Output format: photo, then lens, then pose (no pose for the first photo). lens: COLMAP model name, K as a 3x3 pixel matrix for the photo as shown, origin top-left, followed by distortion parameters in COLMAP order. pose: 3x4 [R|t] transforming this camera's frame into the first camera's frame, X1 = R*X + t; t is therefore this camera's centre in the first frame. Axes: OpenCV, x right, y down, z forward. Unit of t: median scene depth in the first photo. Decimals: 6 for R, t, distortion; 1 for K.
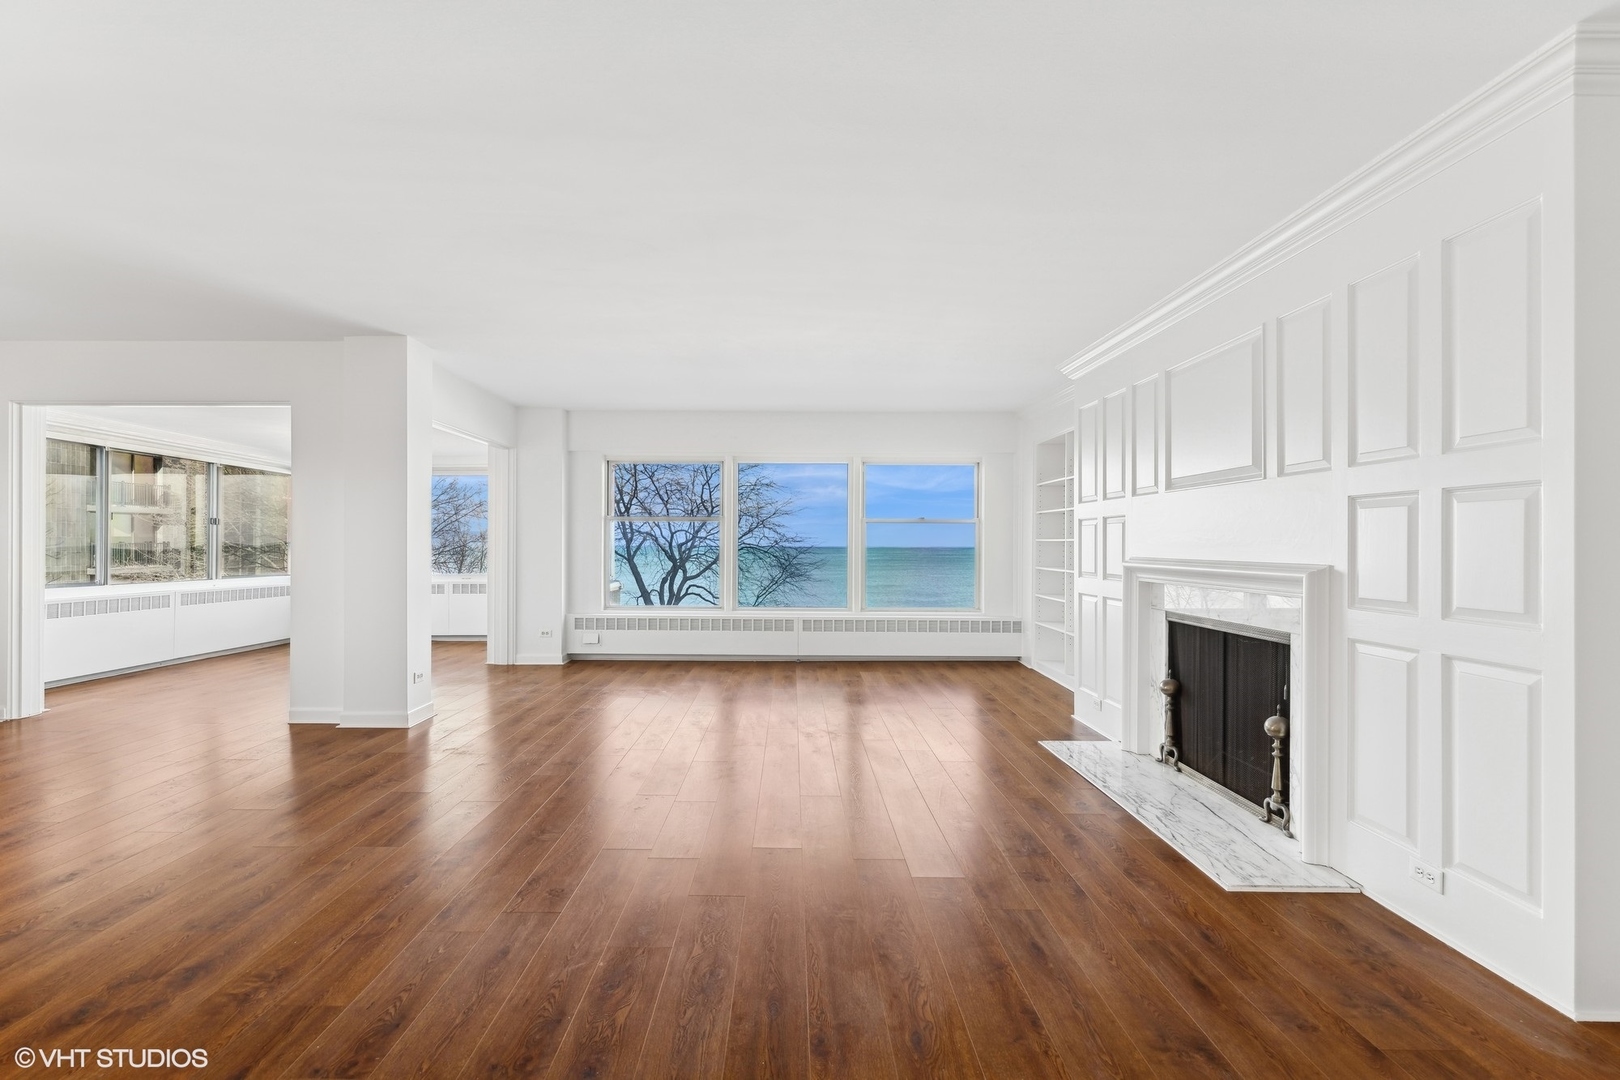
lens RADIAL K [[716.2, 0, 788.1], [0, 716.2, 543.0], [0, 0, 1]] dist [-0.001618, 0.000008]
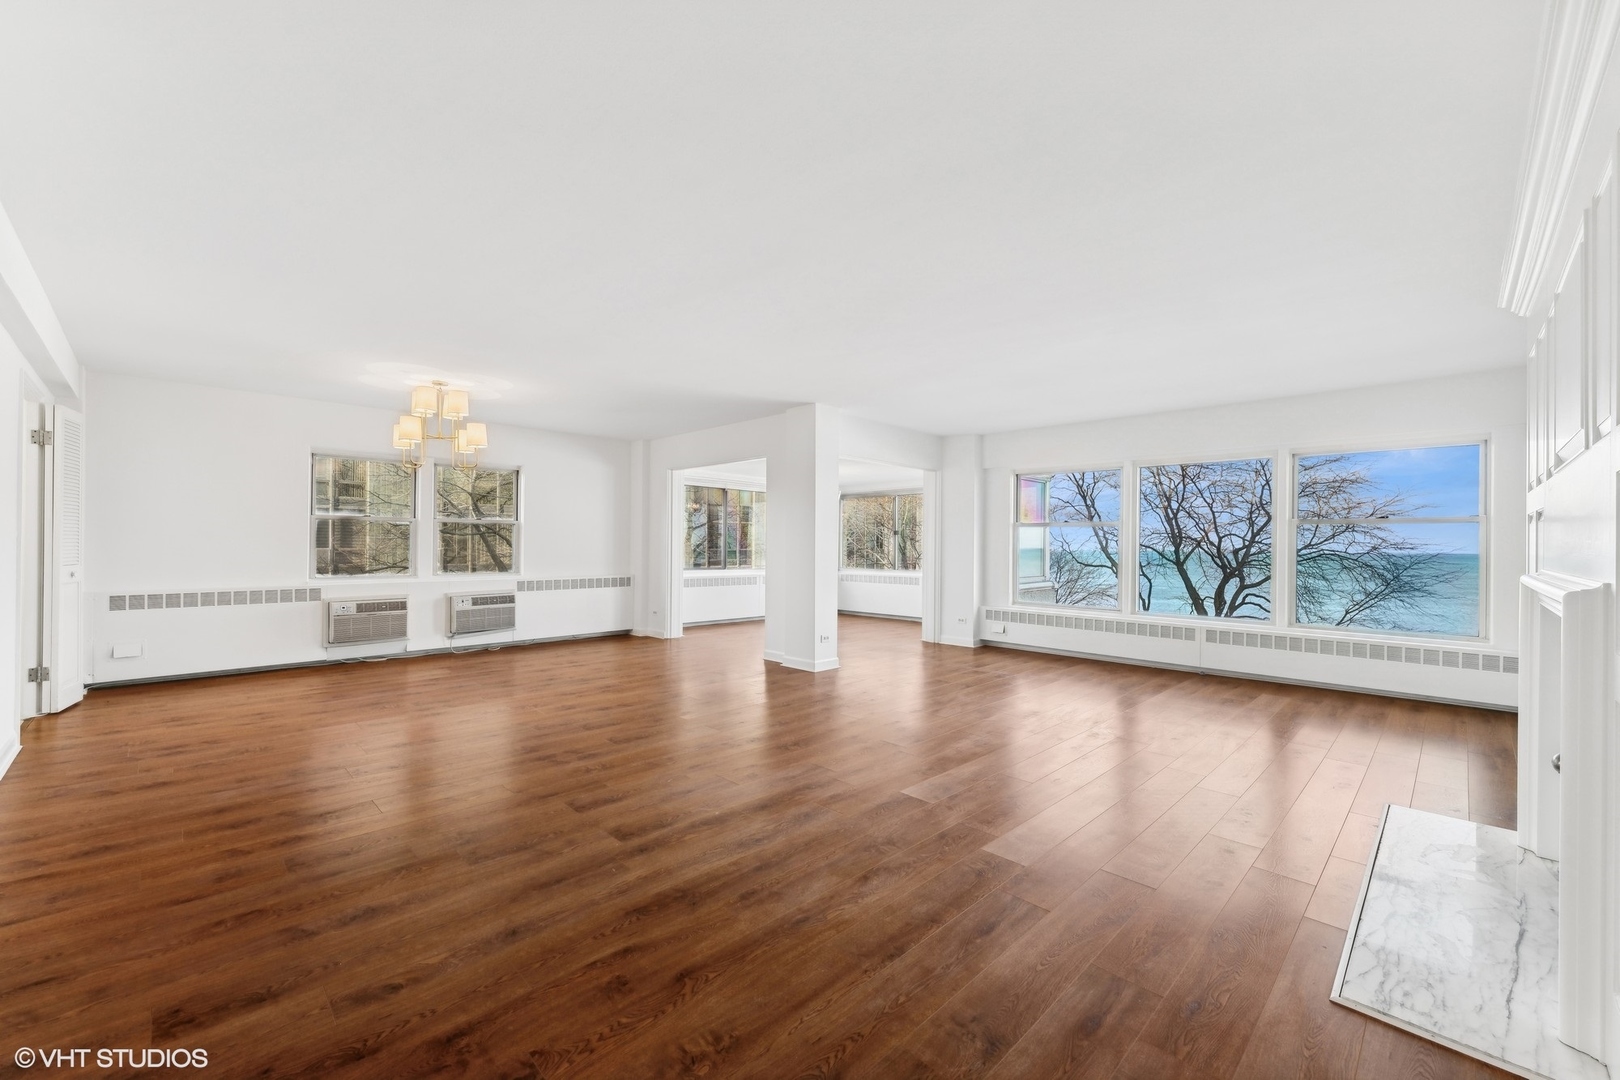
lens RADIAL K [[644.1, 0, 810.0], [0, 644.1, 540.0], [0, 0, 1]] dist [-0.000349, 0.000003]
pose [[0.710244, -0.002817, -0.703950, 0.249888], [-0.006004, 0.999931, -0.010058, 0.001999], [0.703930, 0.011370, 0.710179, 0.040108]]
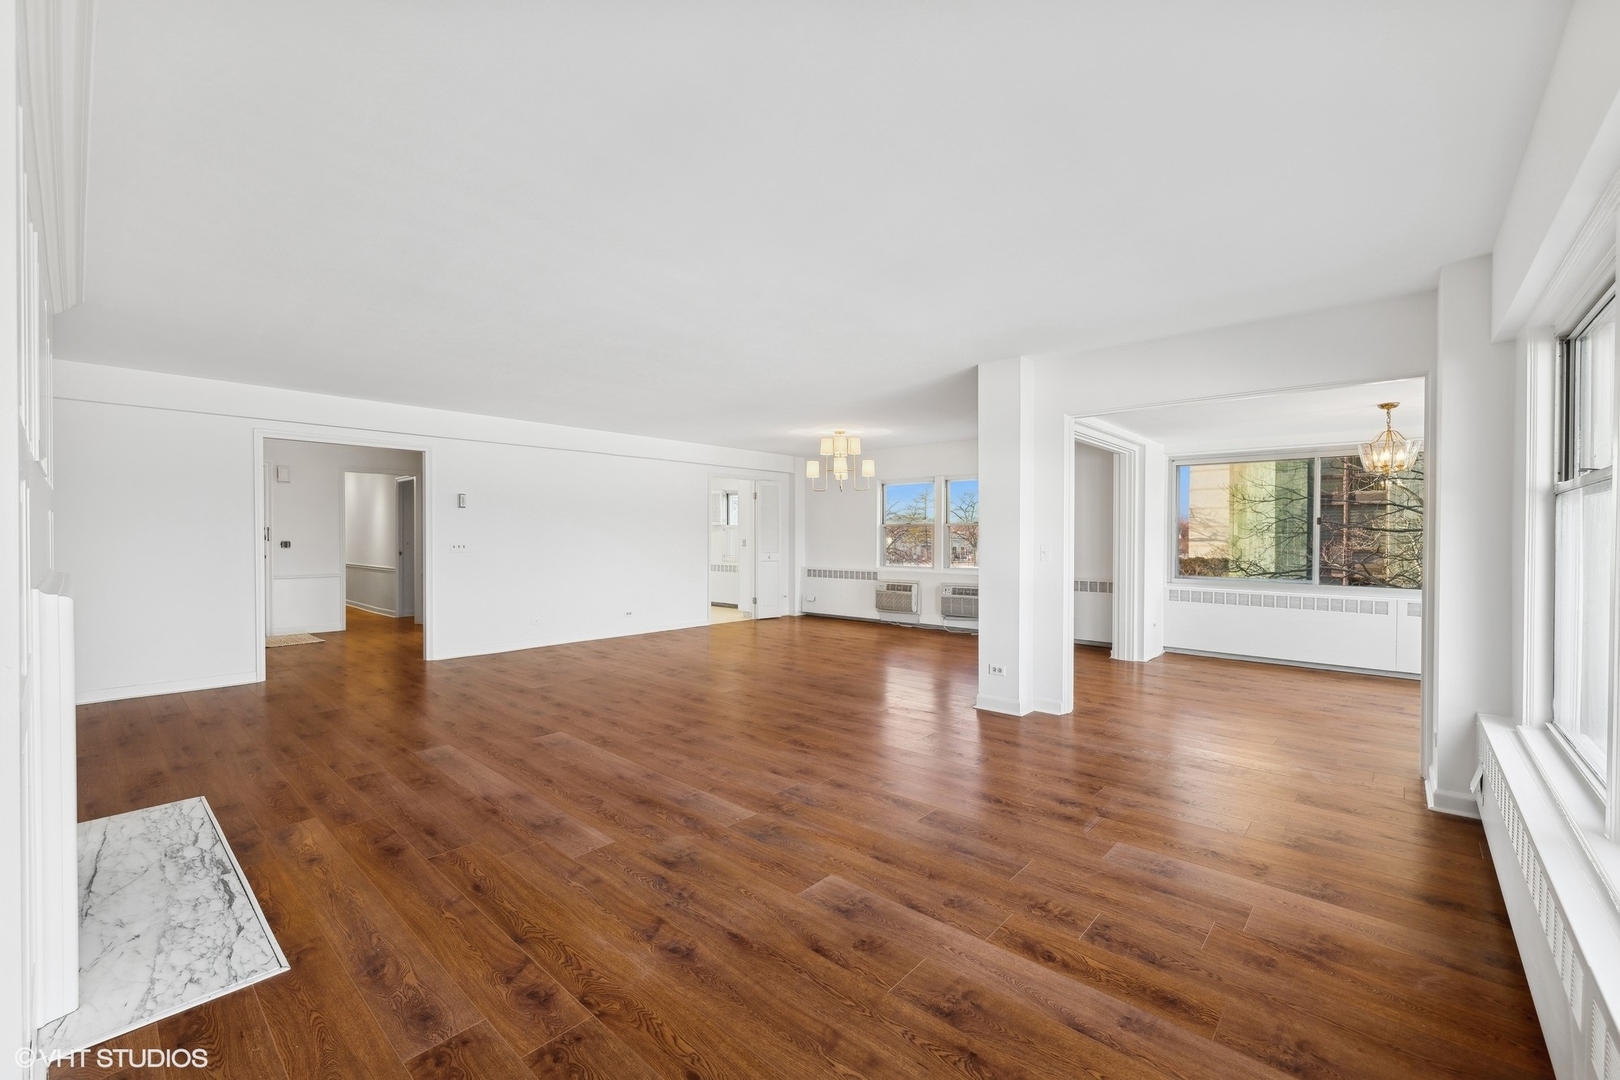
lens RADIAL K [[664.6, 0, 810.0], [0, 664.6, 540.0], [0, 0, 1]] dist [0.000486, 0.000097]
pose [[-0.668554, -0.001794, -0.743662, 0.279095], [-0.004900, 0.999986, 0.001993, -0.005615], [0.743648, 0.004976, -0.668553, 0.964129]]
